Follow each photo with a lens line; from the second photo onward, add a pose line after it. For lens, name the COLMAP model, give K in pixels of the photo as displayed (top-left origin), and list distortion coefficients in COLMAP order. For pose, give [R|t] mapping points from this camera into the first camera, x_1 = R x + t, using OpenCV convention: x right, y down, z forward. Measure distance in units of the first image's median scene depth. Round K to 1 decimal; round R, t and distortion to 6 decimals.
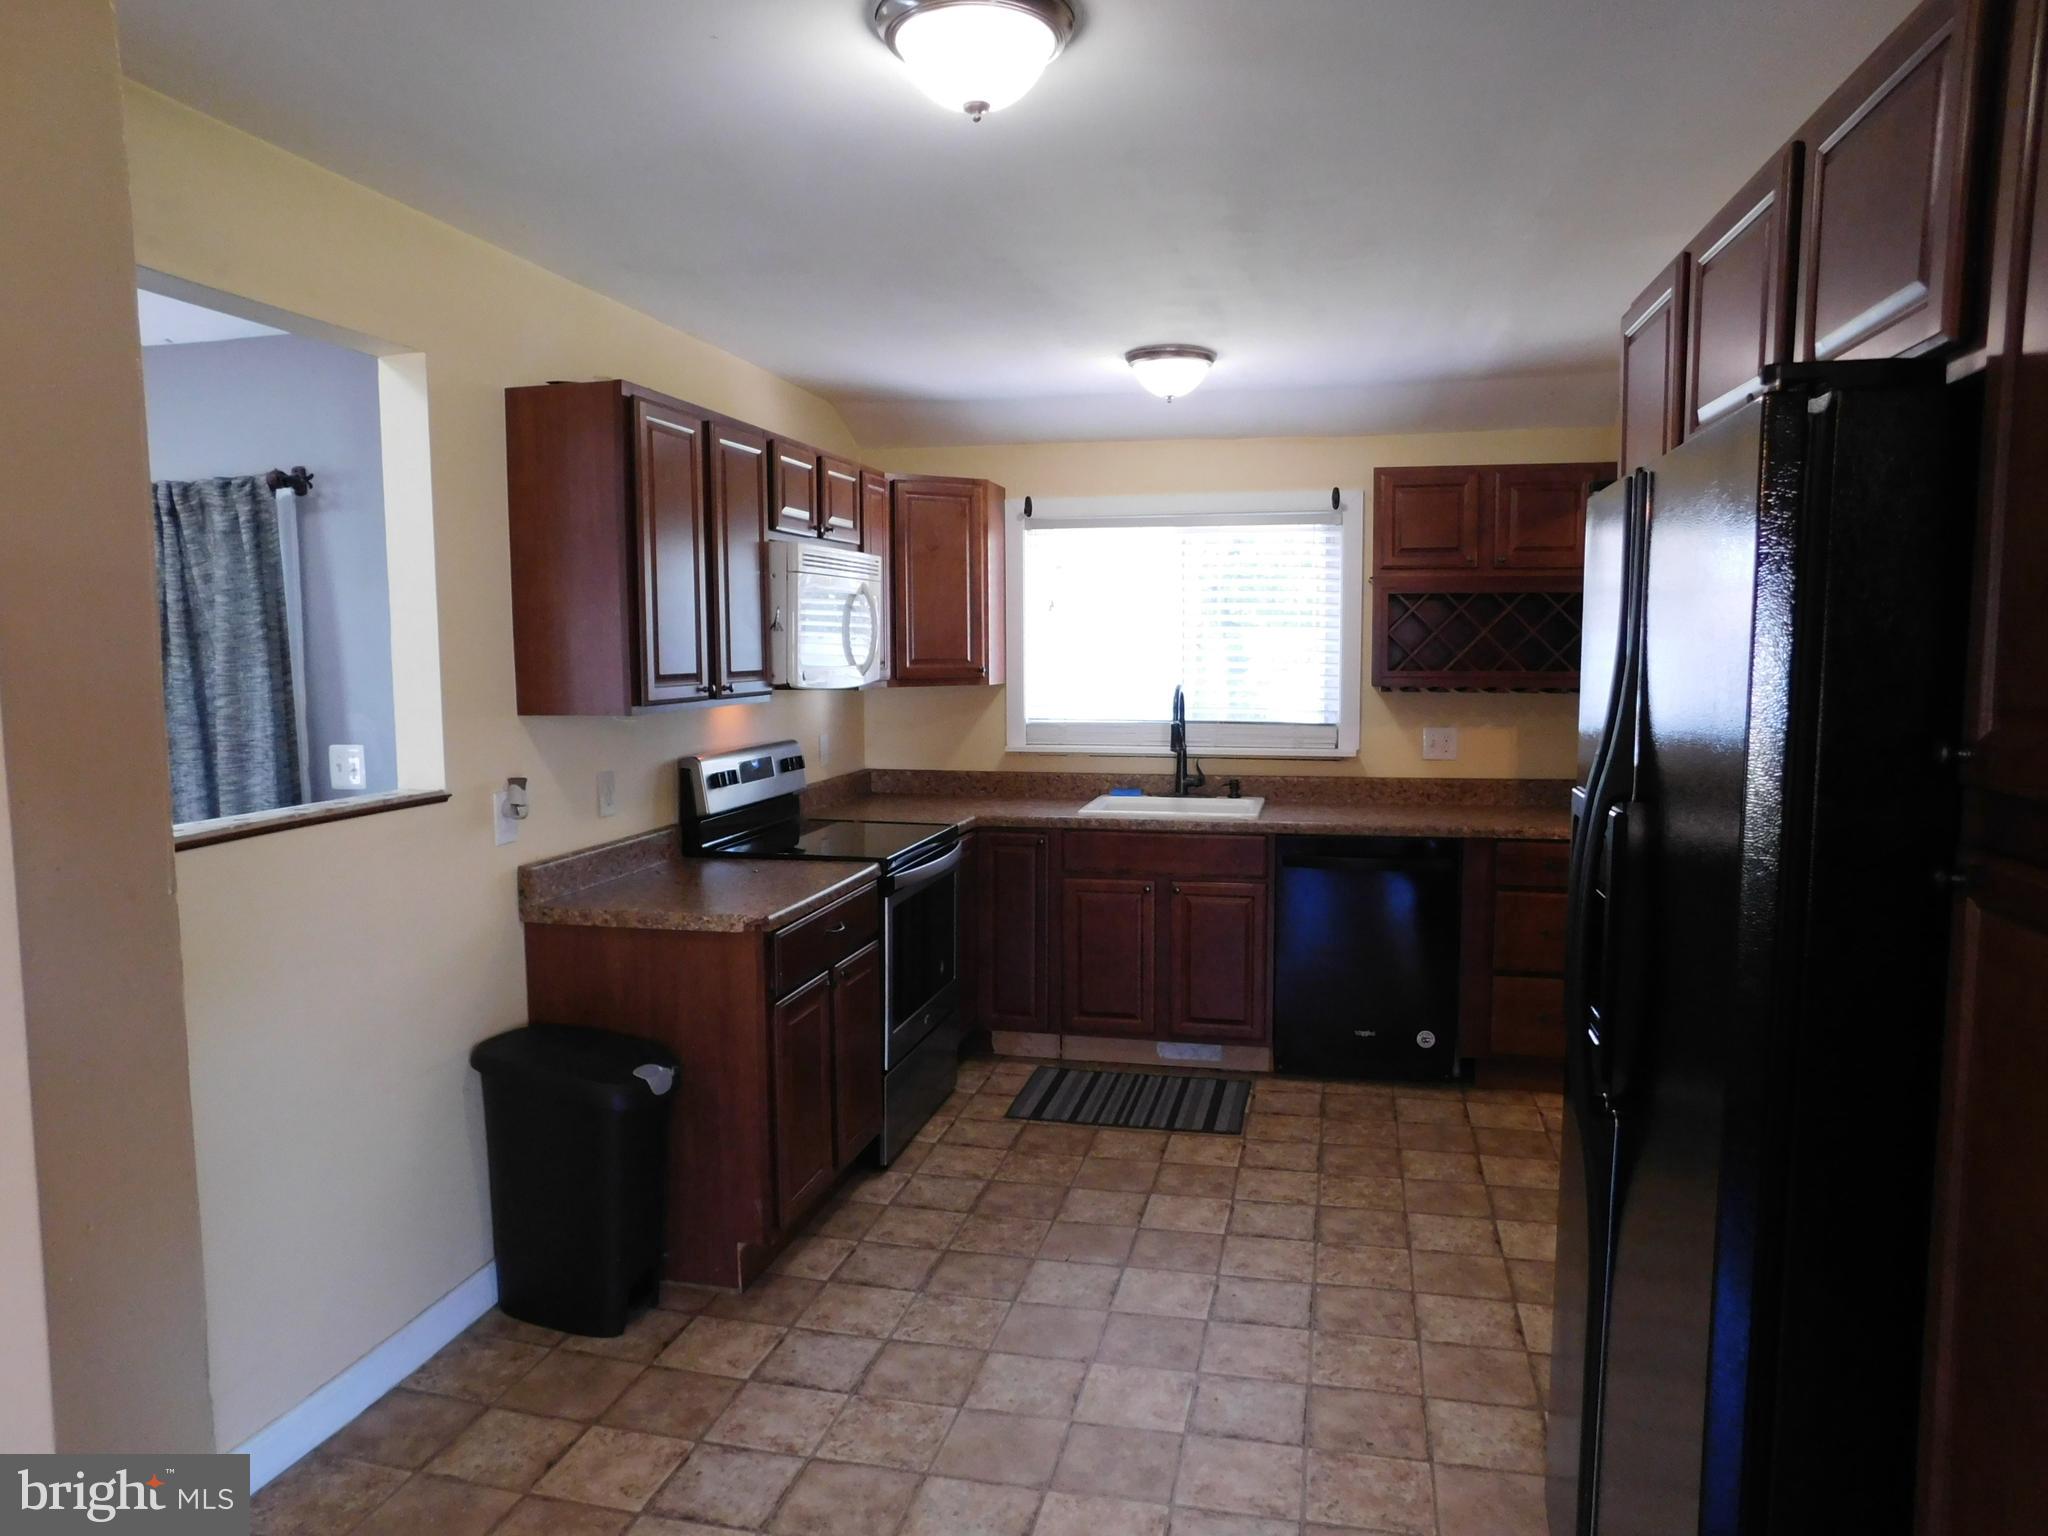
lens RADIAL K [[1369.7, 0, 1013.1], [0, 1369.7, 772.6], [0, 0, 1]] dist [-0.064464, 0.044157]
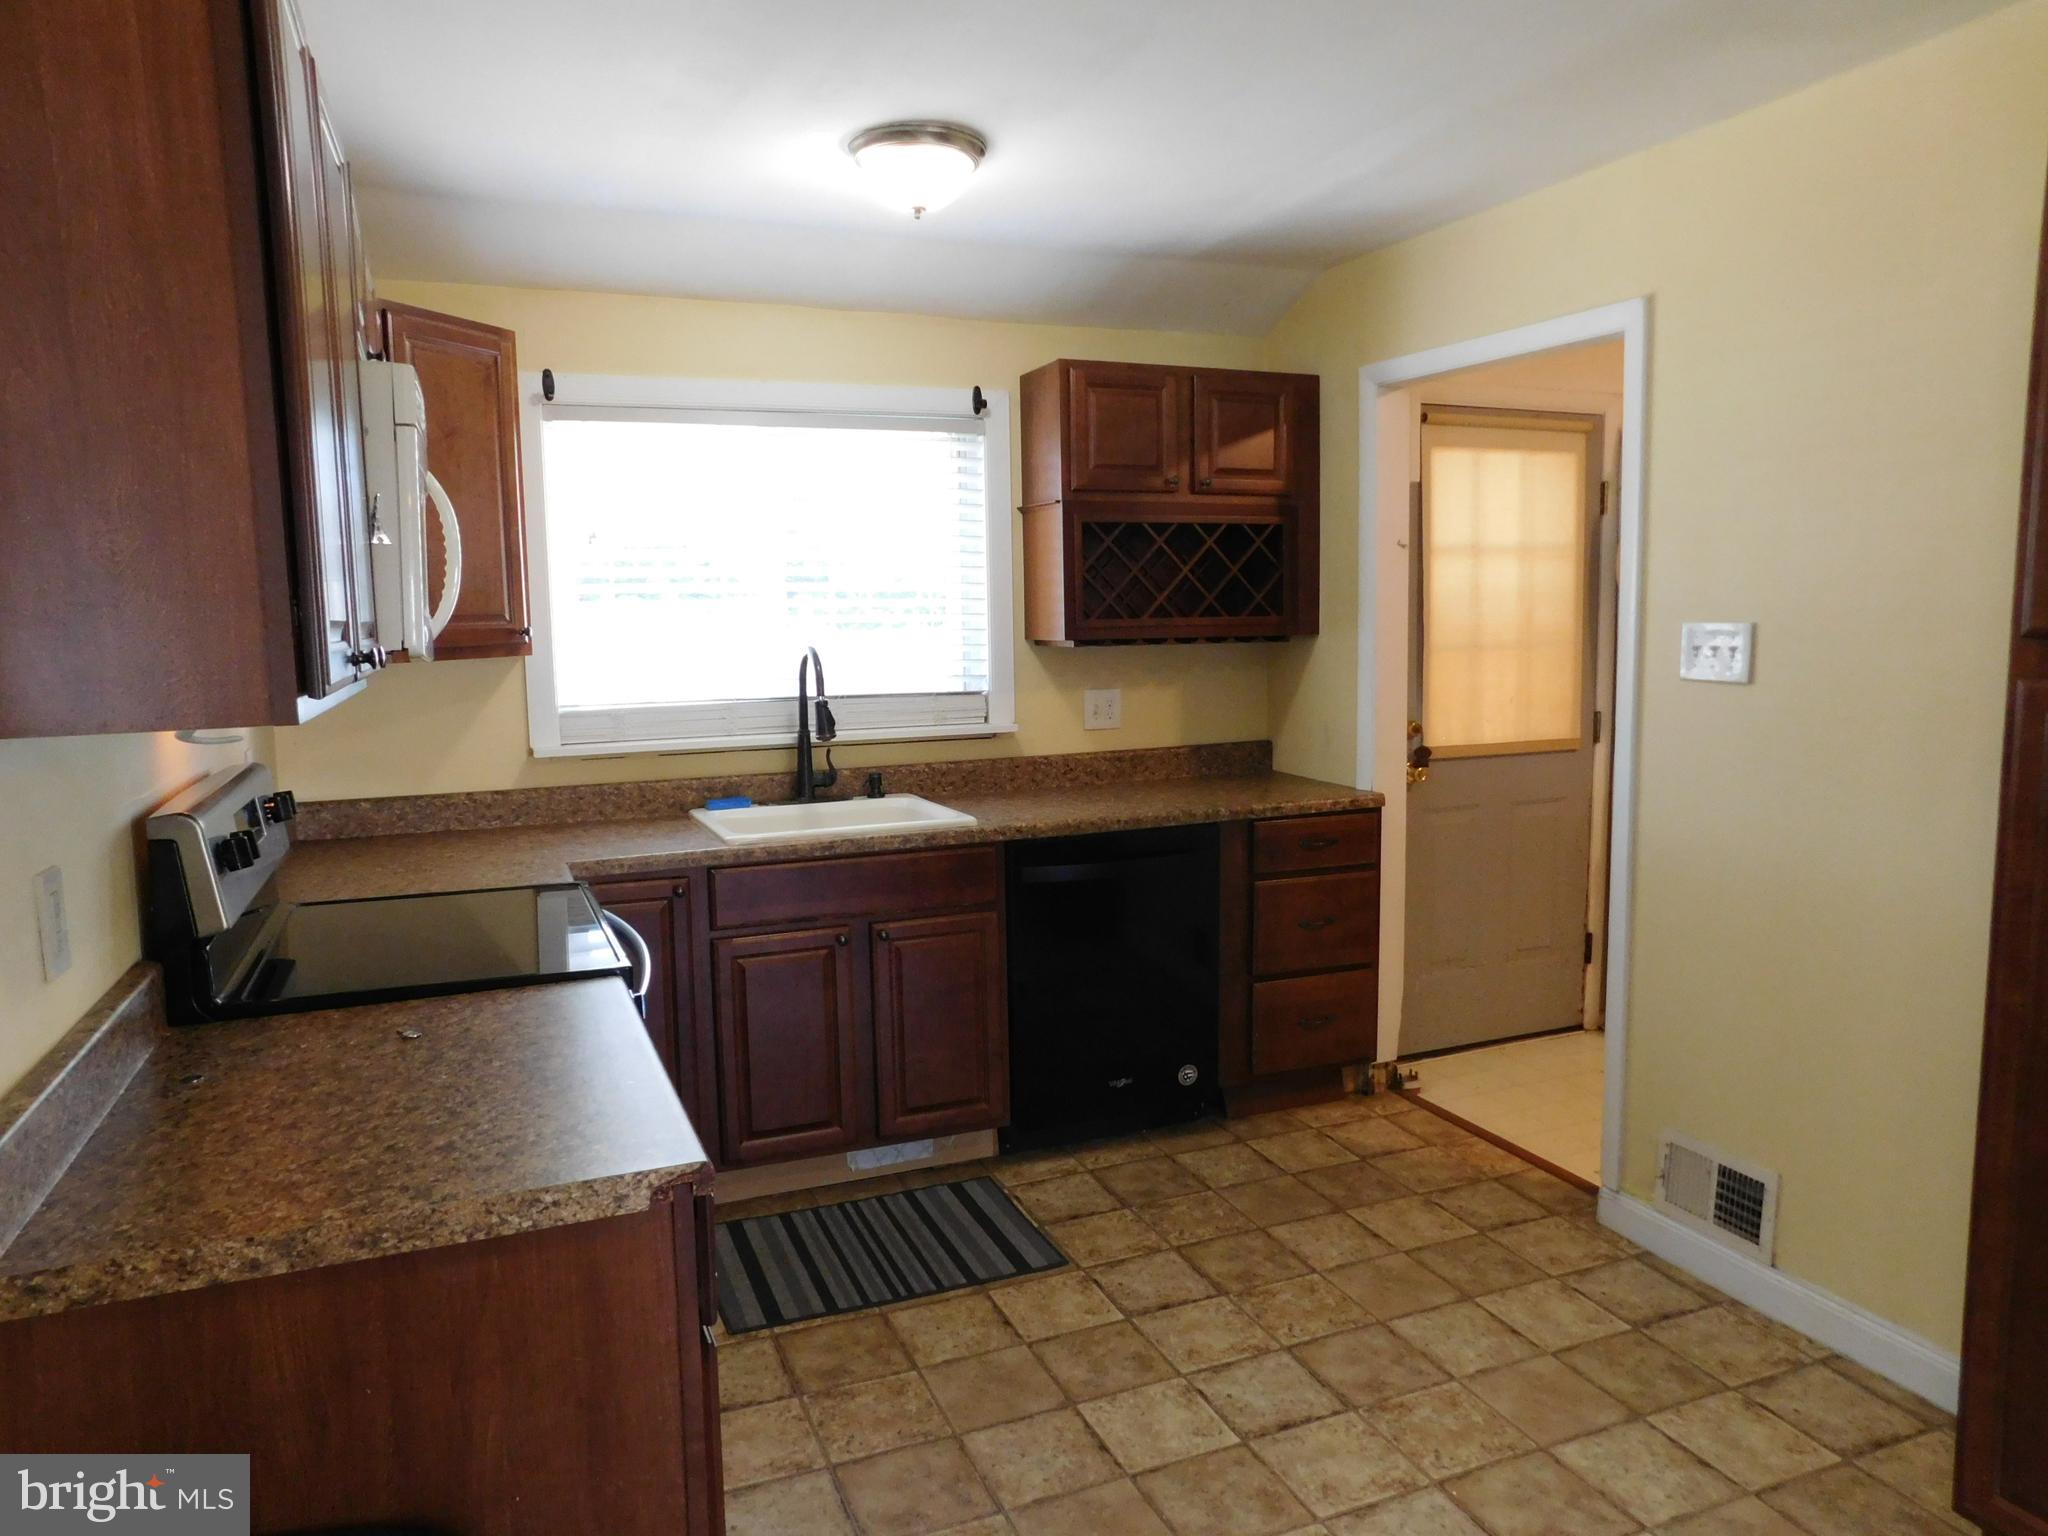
lens RADIAL K [[1369.7, 0, 1020.7], [0, 1369.7, 771.1], [0, 0, 1]] dist [-0.064464, 0.044157]
pose [[0.812938, -0.076121, 0.577353, -0.223785], [0.068423, 0.997038, 0.035110, -0.018104], [-0.578316, 0.010962, 0.815739, 0.386008]]
